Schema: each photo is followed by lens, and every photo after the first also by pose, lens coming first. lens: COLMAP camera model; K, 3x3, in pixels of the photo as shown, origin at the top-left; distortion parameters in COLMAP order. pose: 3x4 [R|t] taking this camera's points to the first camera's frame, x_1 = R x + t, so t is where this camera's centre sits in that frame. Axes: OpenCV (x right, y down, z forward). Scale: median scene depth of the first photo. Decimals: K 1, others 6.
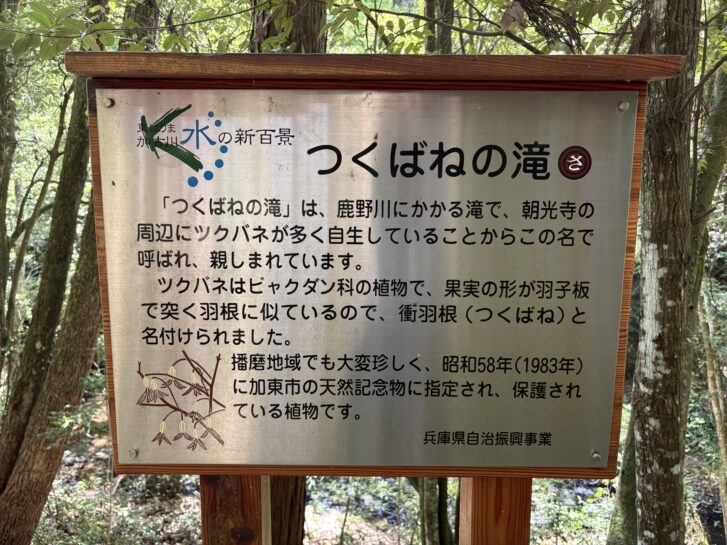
lens RADIAL K [[569.7, 0, 363.5], [0, 569.7, 272.5], [0, 0, 1]] dist [0.003679, -0.009494]
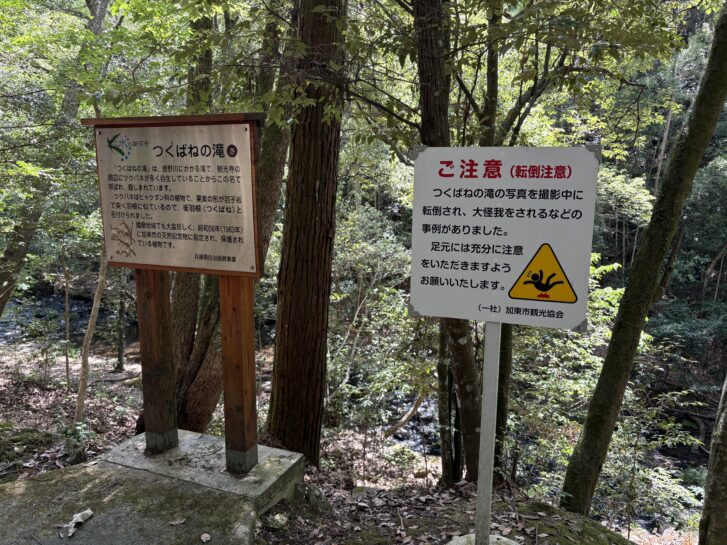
lens RADIAL K [[569.7, 0, 363.5], [0, 569.7, 272.5], [0, 0, 1]] dist [0.003679, -0.009494]
pose [[0.929791, 0.060387, -0.363101, 1.858088], [-0.047924, 0.997915, 0.043242, 0.219888], [0.364955, -0.022805, 0.930746, -1.211898]]
